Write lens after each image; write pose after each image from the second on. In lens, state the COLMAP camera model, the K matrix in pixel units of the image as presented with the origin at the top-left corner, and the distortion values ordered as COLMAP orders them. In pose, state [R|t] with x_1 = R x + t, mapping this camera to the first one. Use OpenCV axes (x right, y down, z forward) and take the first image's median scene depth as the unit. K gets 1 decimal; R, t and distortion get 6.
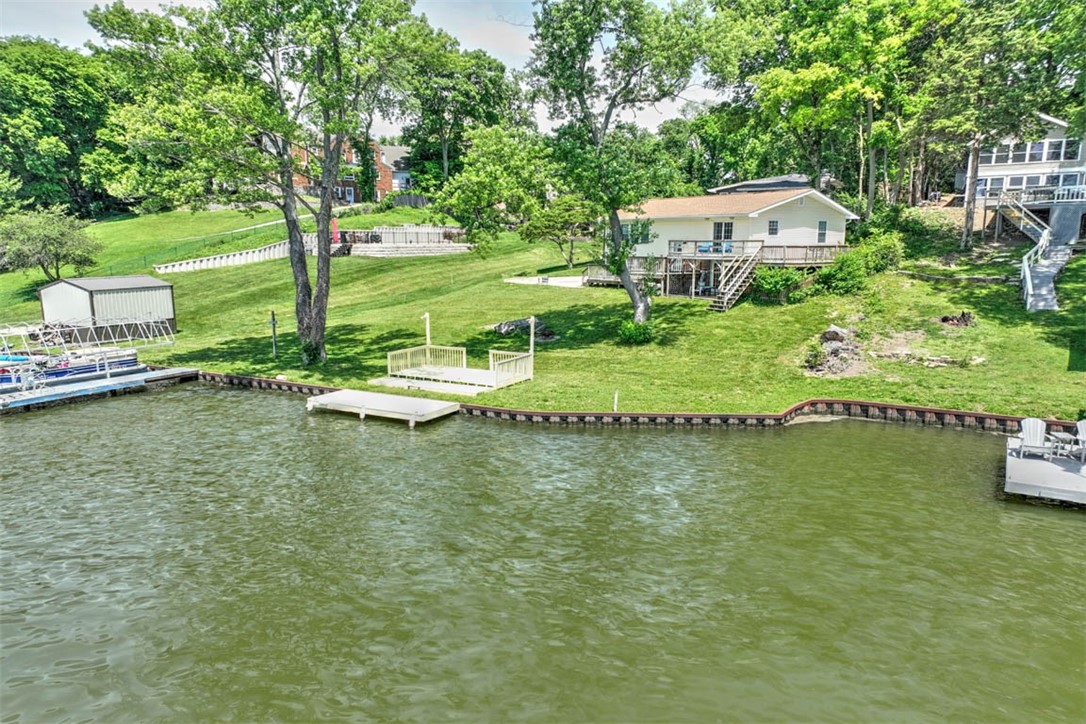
lens RADIAL K [[785.7, 0, 543.2], [0, 785.7, 401.2], [0, 0, 1]] dist [0.002006, 0.001605]
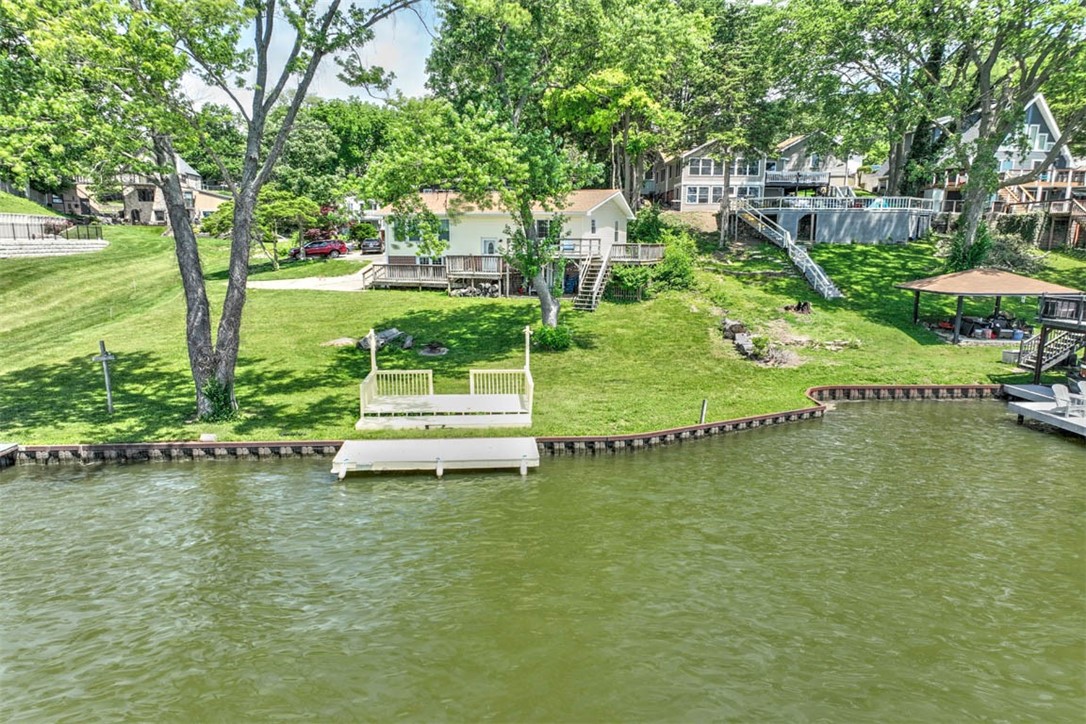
lens RADIAL K [[785.7, 0, 543.2], [0, 785.7, 401.2], [0, 0, 1]] dist [0.002006, 0.001605]
pose [[0.812603, -0.109919, 0.572358, -0.398382], [0.109252, 0.993374, 0.035663, -0.044372], [-0.572486, 0.033552, 0.819228, 0.237168]]
